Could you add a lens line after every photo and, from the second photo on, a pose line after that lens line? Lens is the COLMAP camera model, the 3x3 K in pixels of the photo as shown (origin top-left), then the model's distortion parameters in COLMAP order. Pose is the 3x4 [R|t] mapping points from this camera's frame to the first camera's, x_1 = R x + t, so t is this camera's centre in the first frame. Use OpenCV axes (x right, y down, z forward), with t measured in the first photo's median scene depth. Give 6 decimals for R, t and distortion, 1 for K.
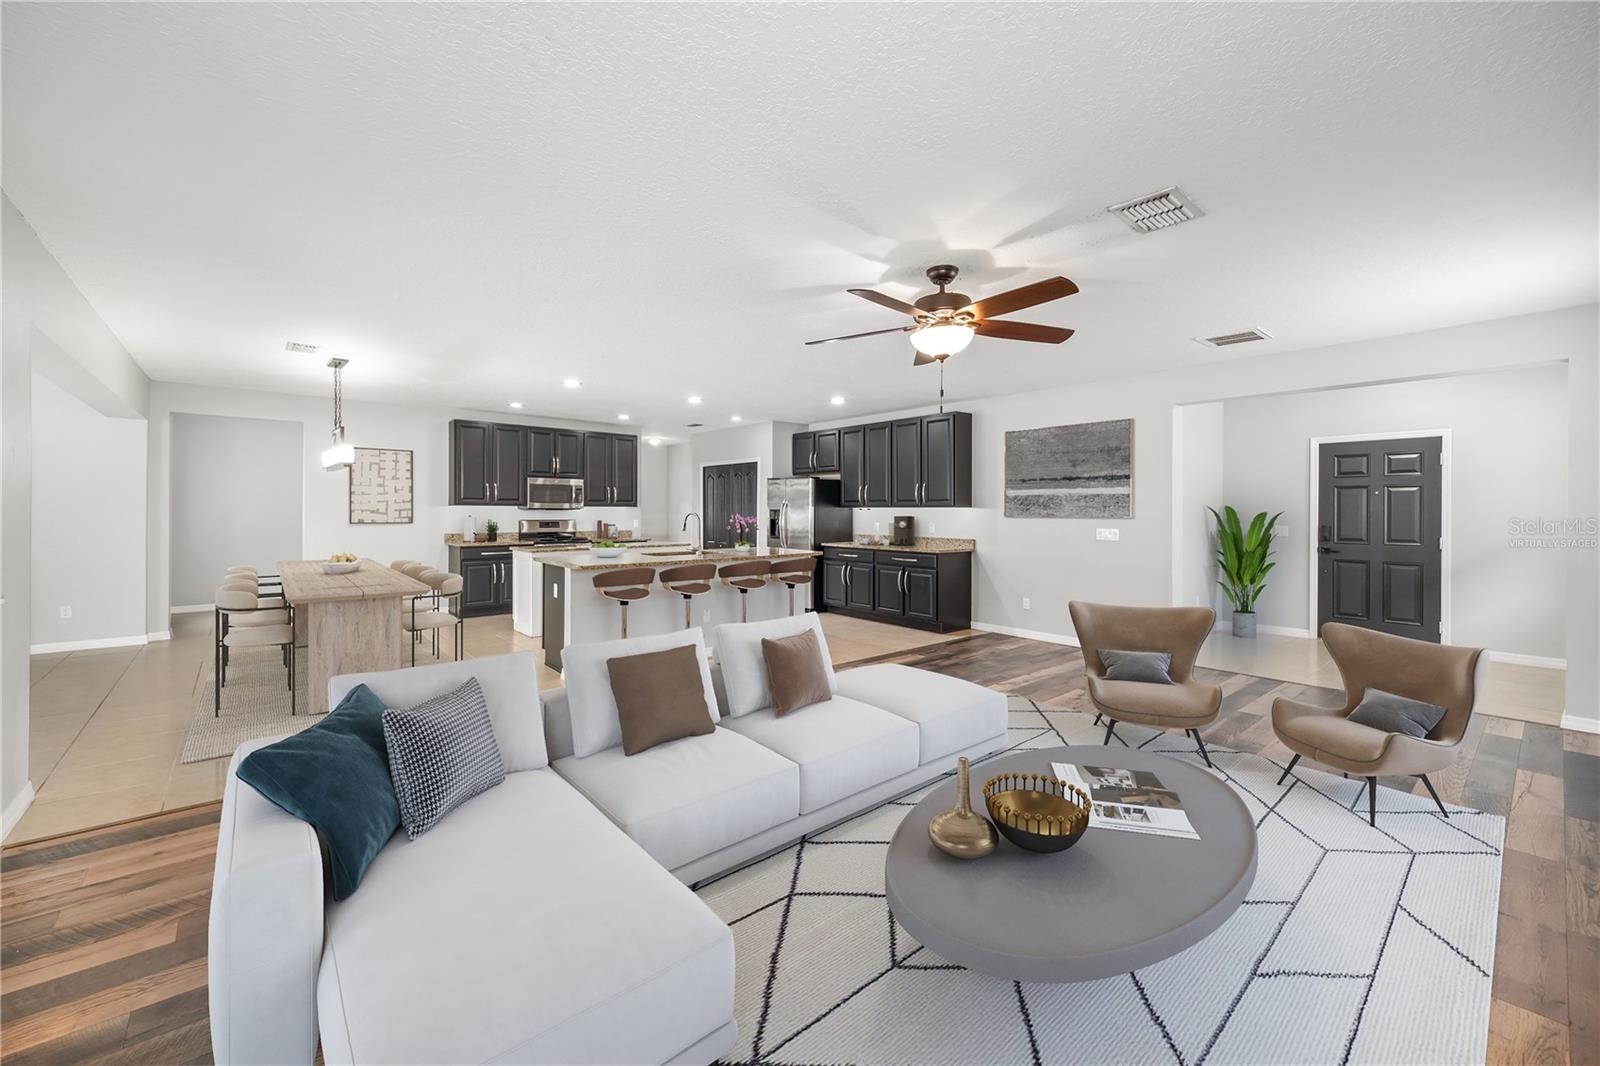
lens RADIAL K [[637.2, 0, 794.9], [0, 637.2, 521.1], [0, 0, 1]] dist [-0.002250, -0.000473]
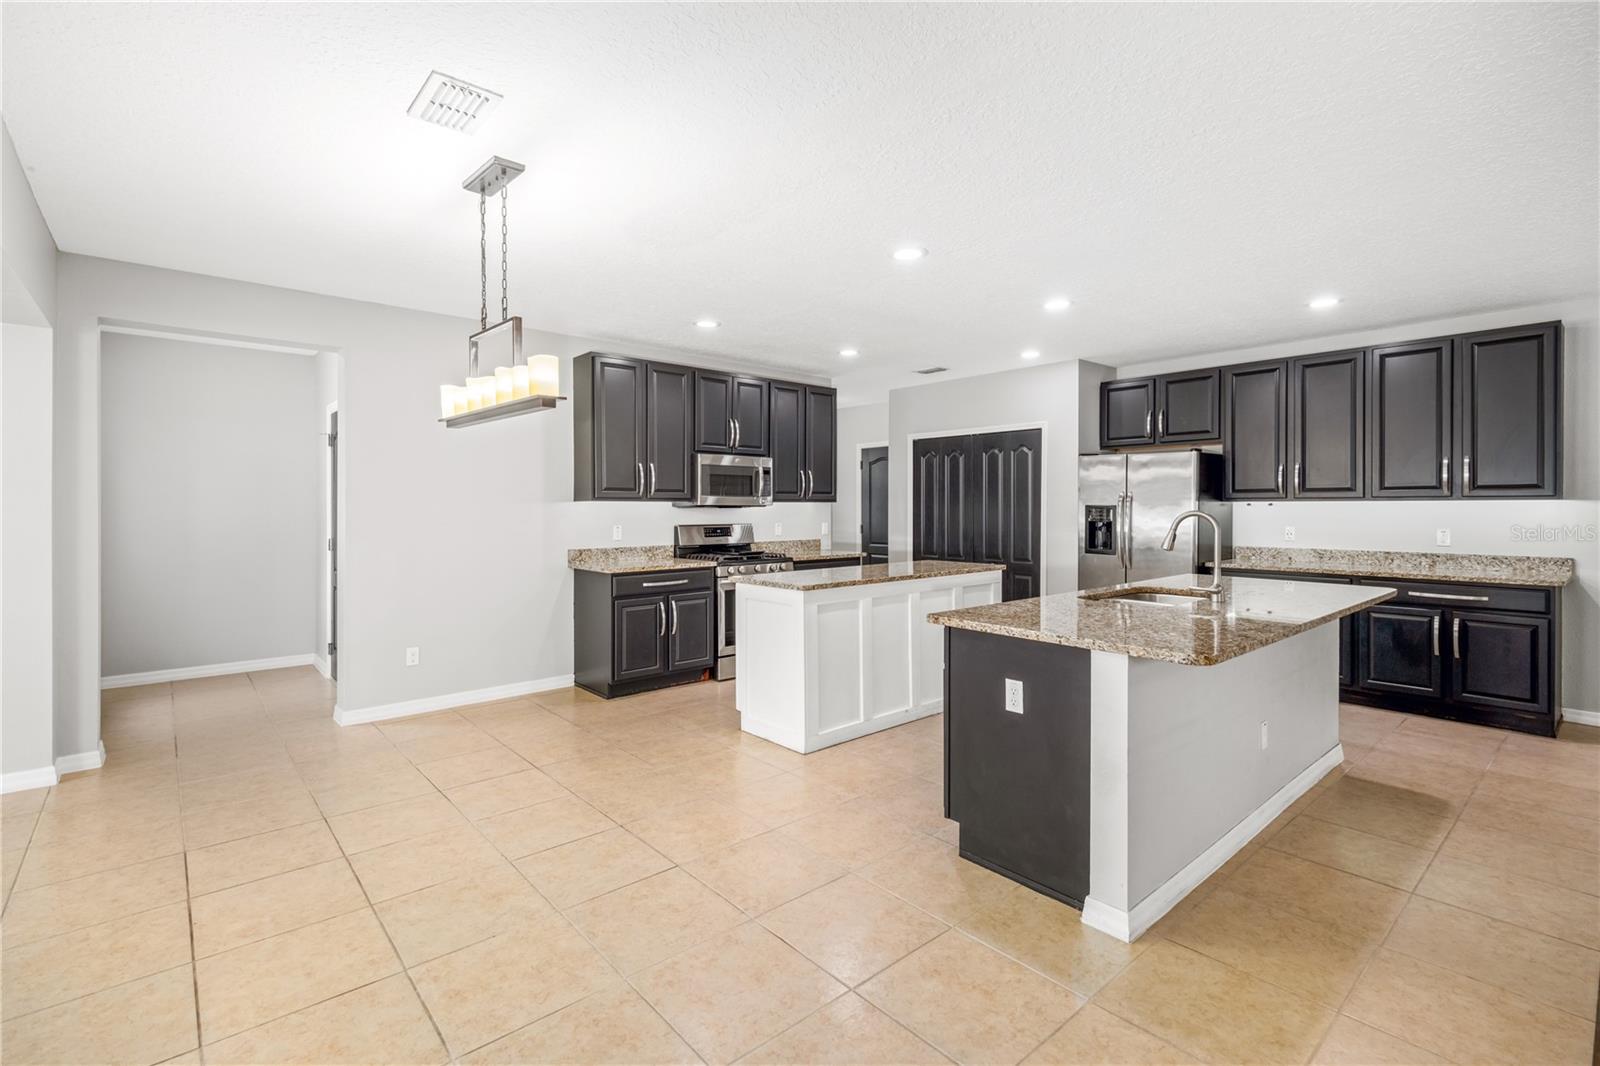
lens RADIAL K [[738.0, 0, 809.6], [0, 738.0, 519.9], [0, 0, 1]] dist [0.003583, 0.000777]
pose [[0.999987, -0.004921, -0.001214, -0.309303], [0.004922, 0.999988, 0.000779, -0.006608], [0.001210, -0.000785, 0.999999, 0.302802]]
